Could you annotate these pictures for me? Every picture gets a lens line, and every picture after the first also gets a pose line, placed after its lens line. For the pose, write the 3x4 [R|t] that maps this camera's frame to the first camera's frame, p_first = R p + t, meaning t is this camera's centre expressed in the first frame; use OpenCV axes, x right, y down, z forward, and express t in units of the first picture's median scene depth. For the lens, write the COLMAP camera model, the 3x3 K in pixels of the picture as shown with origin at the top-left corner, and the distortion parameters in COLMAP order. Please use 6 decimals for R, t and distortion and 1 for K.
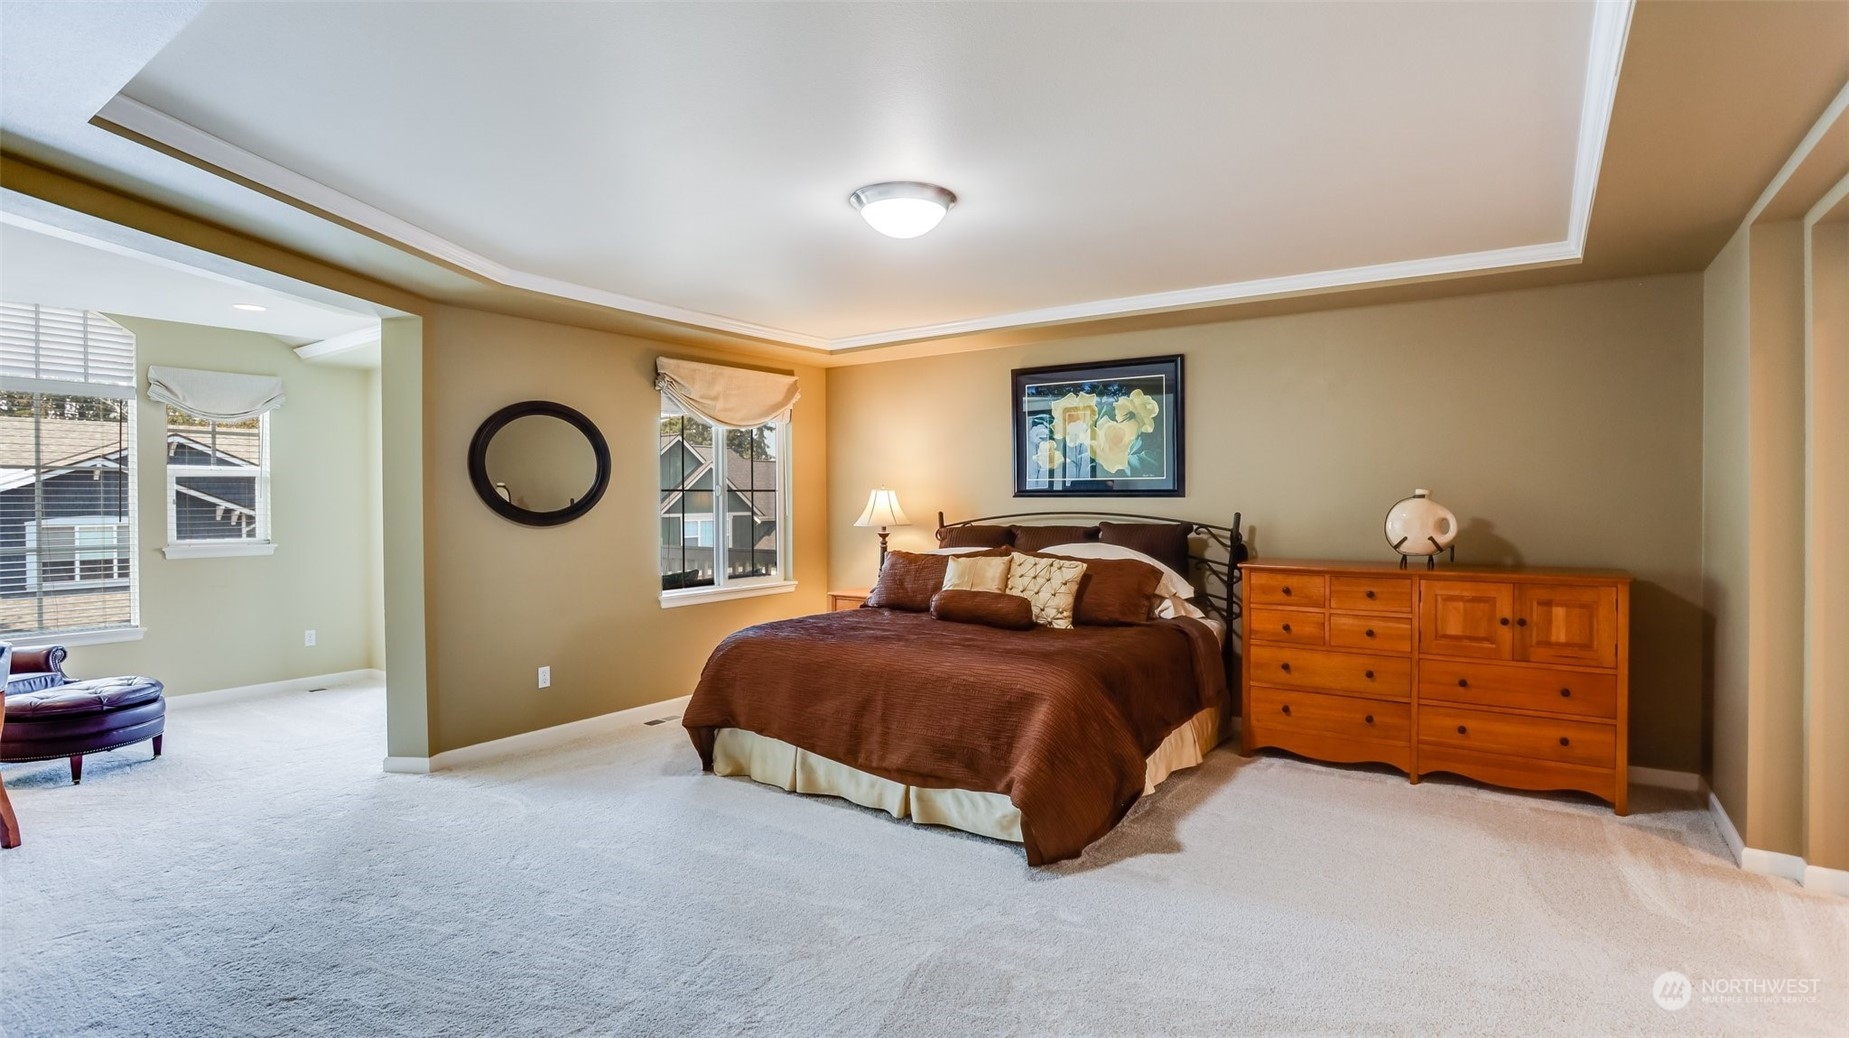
lens RADIAL K [[890.1, 0, 923.5], [0, 890.1, 512.4], [0, 0, 1]] dist [-0.039079, 0.003708]
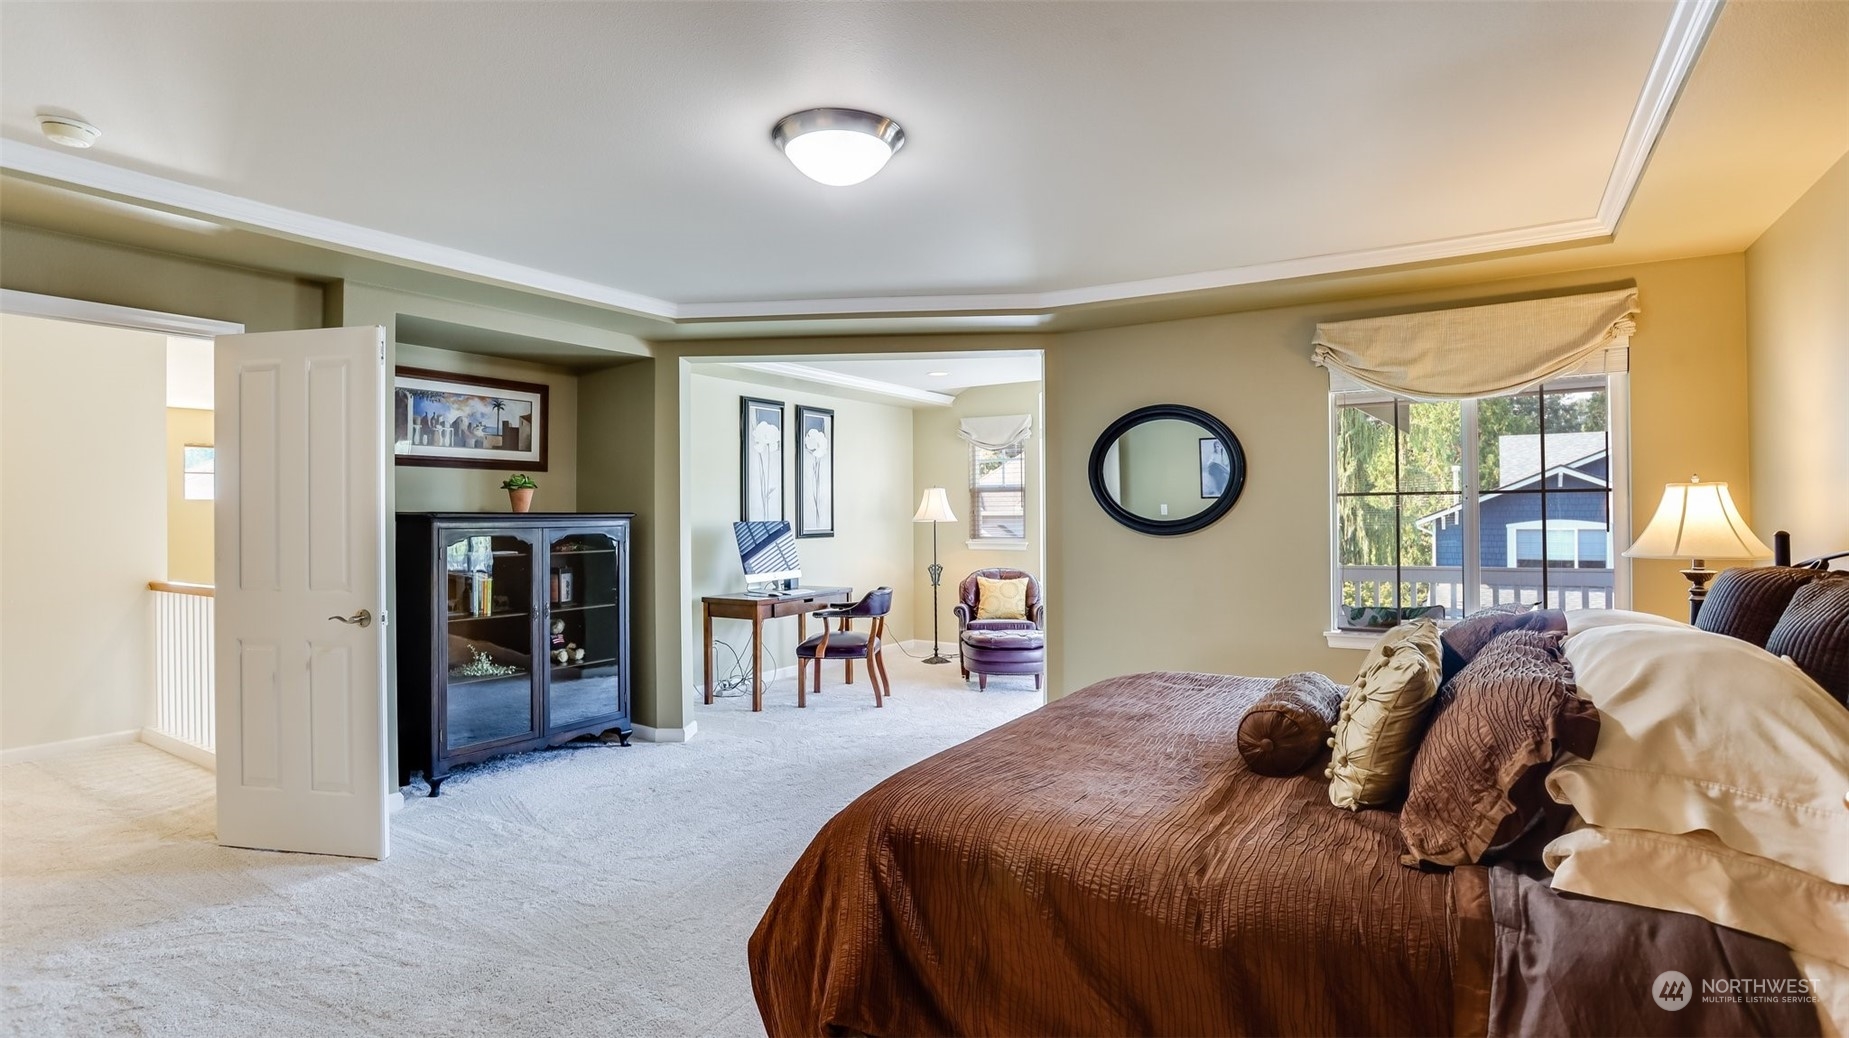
lens RADIAL K [[890.1, 0, 923.9], [0, 890.1, 513.3], [0, 0, 1]] dist [-0.039079, 0.003708]
pose [[0.045686, 0.004795, -0.998944, 0.438655], [-0.008548, 0.999954, 0.004408, -0.008623], [0.998919, 0.008337, 0.045725, 0.586117]]
